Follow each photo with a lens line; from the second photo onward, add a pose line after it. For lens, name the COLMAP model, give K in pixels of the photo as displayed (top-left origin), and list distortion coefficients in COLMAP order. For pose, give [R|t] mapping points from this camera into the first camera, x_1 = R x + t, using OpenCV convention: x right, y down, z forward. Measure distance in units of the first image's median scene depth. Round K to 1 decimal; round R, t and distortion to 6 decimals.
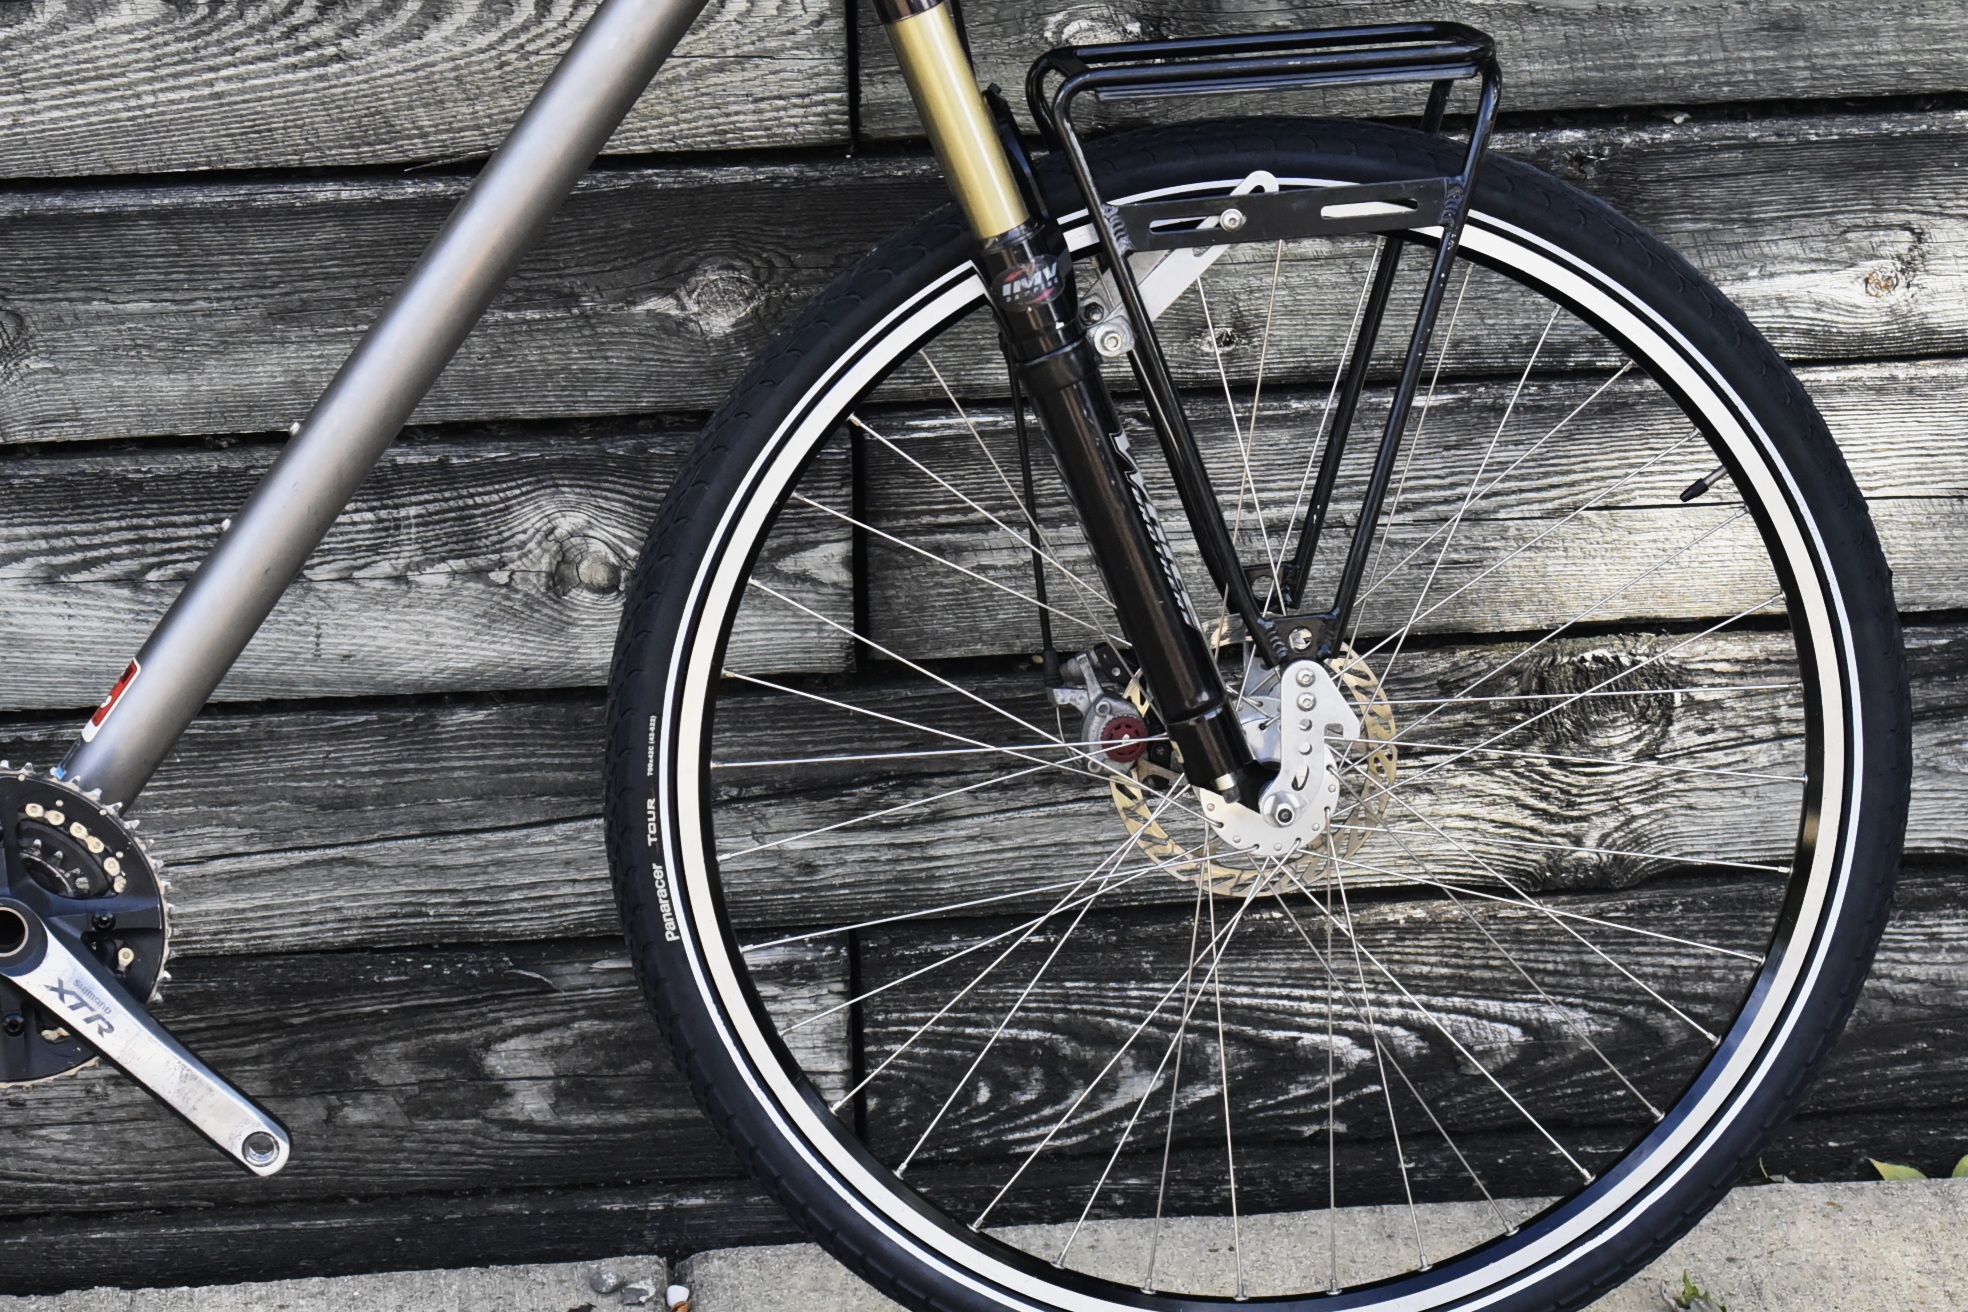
lens RADIAL K [[5585.9, 0, 974.8], [0, 5585.9, 663.3], [0, 0, 1]] dist [0.048360, 0.316072]
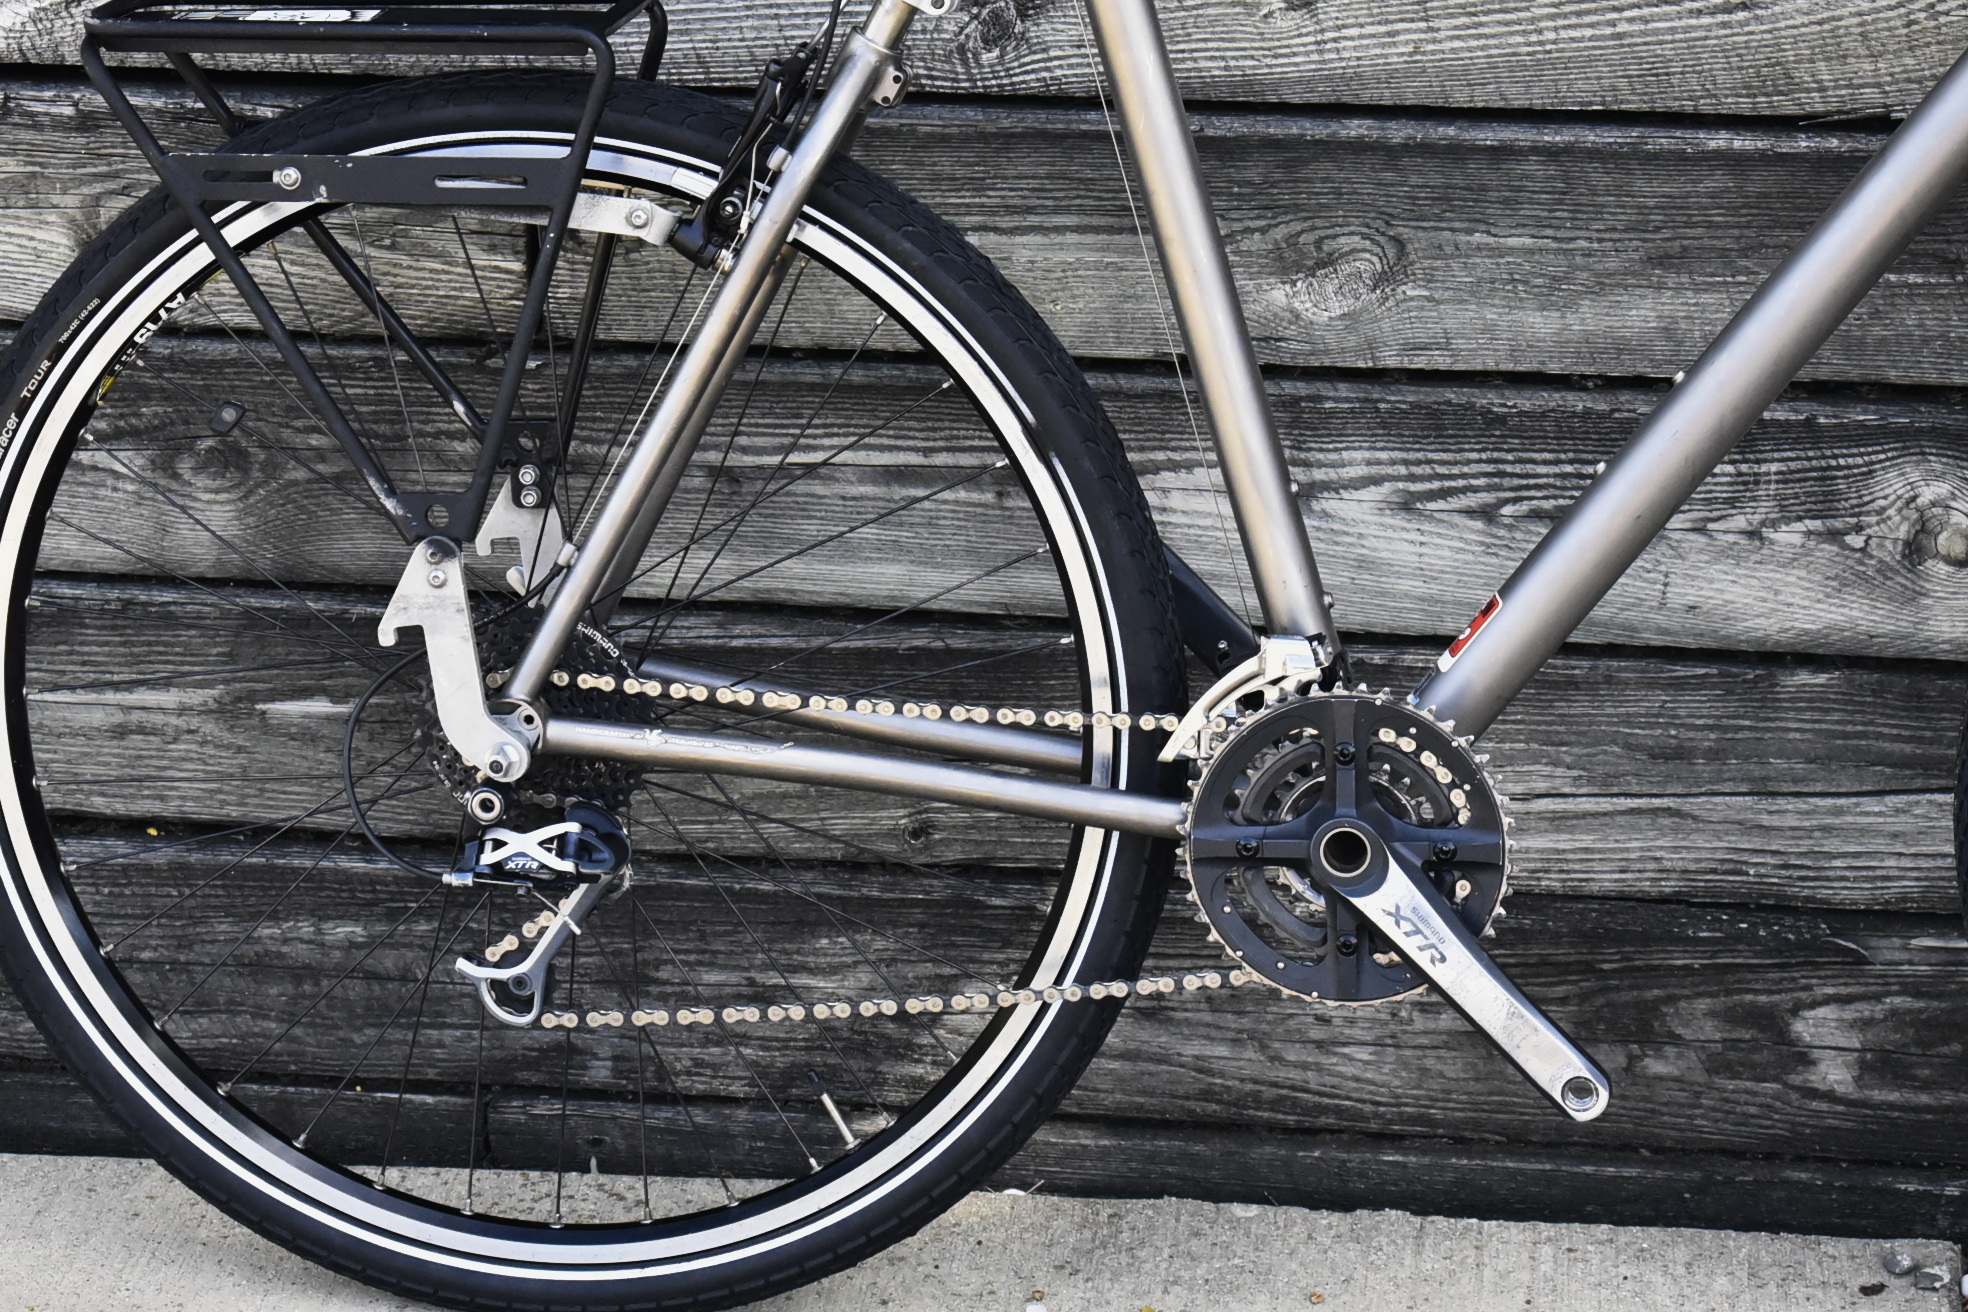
lens RADIAL K [[5585.9, 0, 974.8], [0, 5585.9, 663.3], [0, 0, 1]] dist [0.048360, 0.316072]
pose [[0.974387, 0.090631, -0.205806, -0.031236], [-0.087971, 0.995879, 0.022058, -0.002046], [0.206957, -0.003388, 0.978344, 0.001045]]
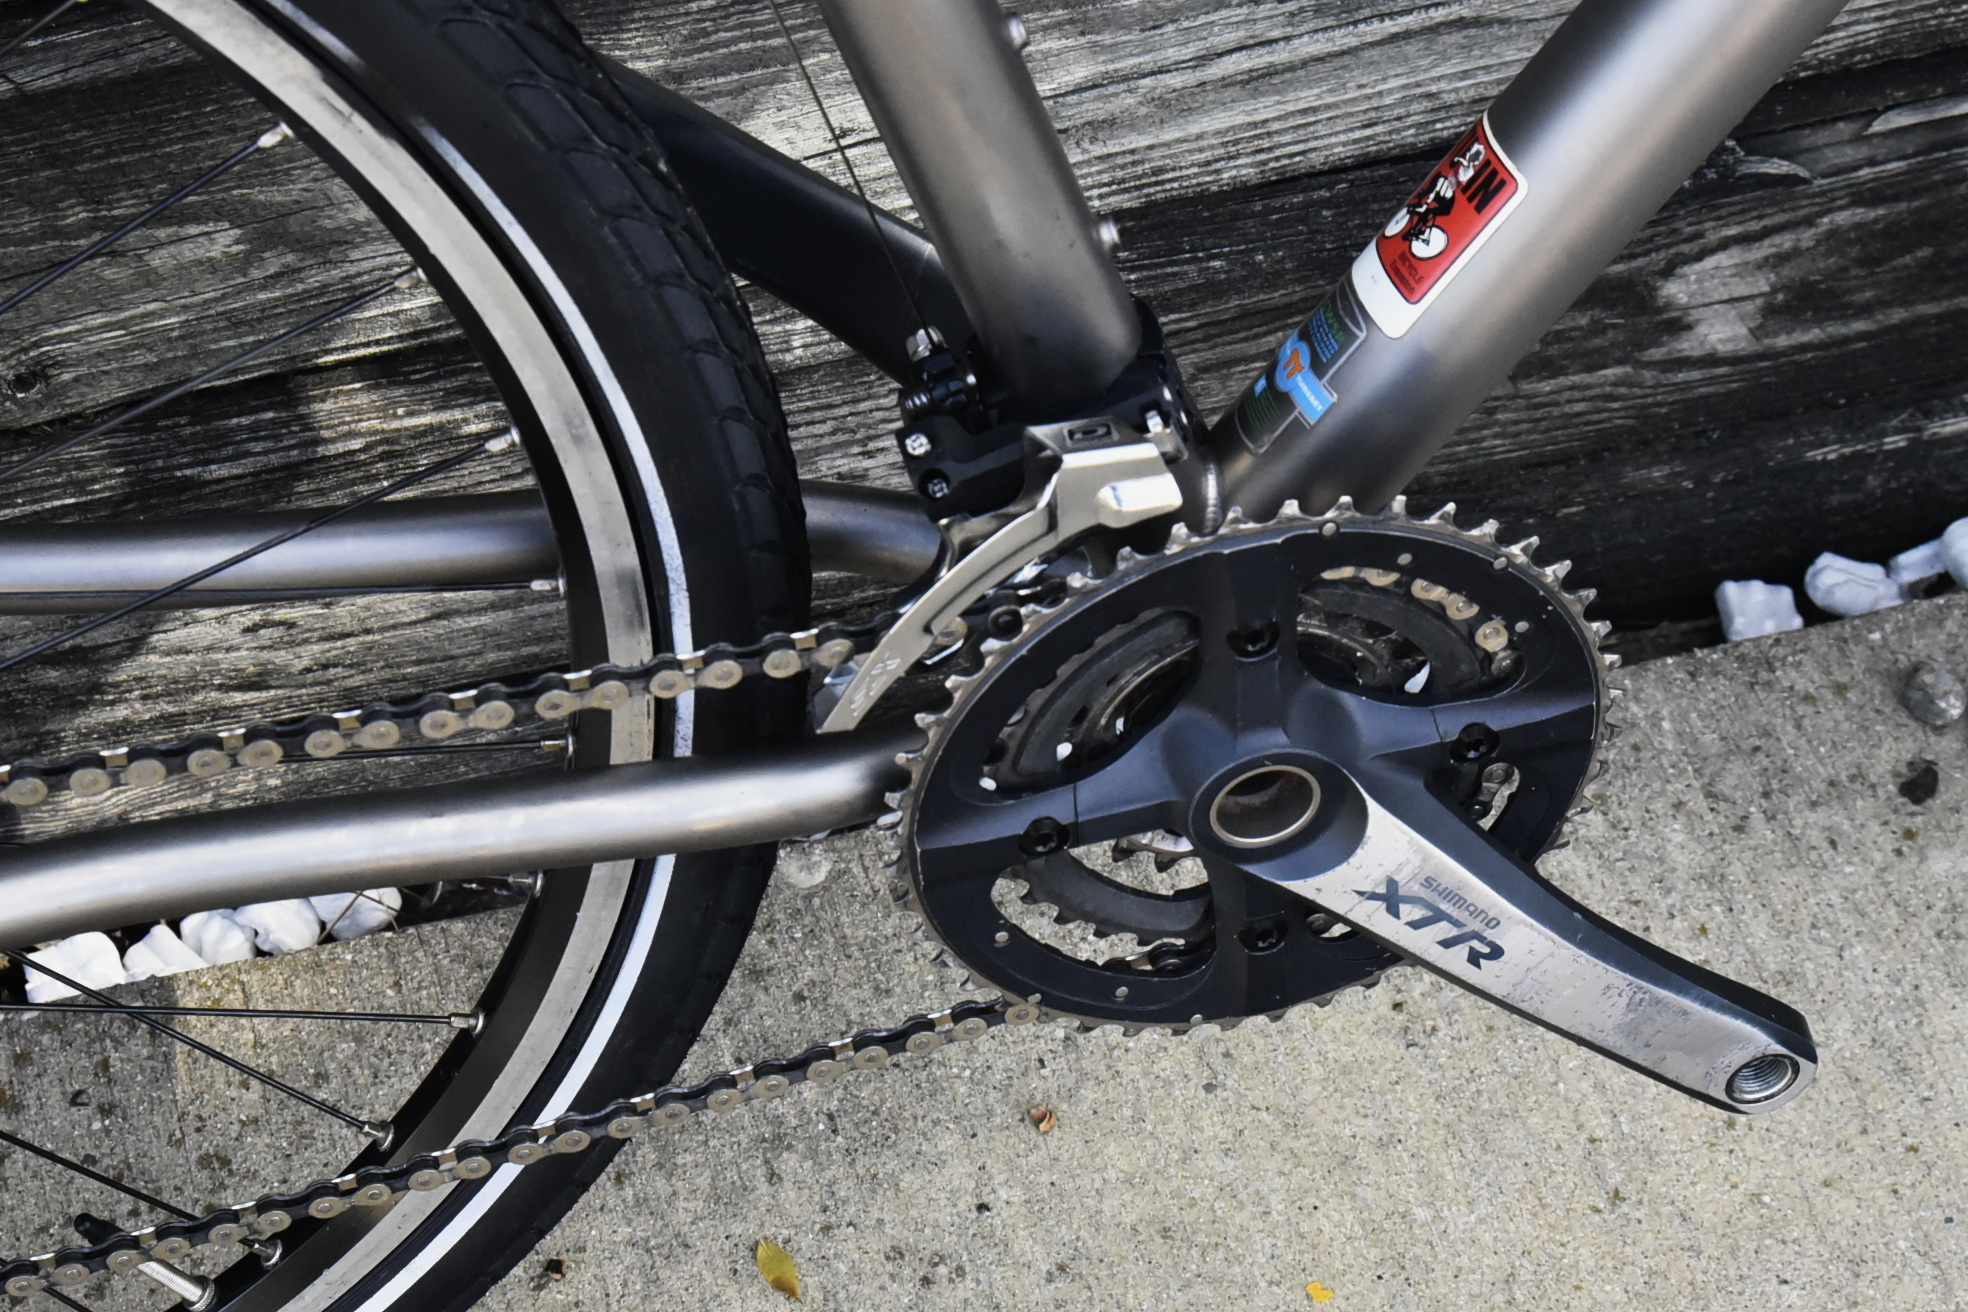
lens RADIAL K [[4174.6, 0, 971.3], [0, 4174.6, 657.2], [0, 0, 1]] dist [-0.002623, -0.028656]
pose [[0.987940, -0.113798, 0.104994, -0.207722], [0.038678, 0.837991, 0.544312, -0.129825], [-0.149925, -0.533687, 0.832286, 0.660459]]
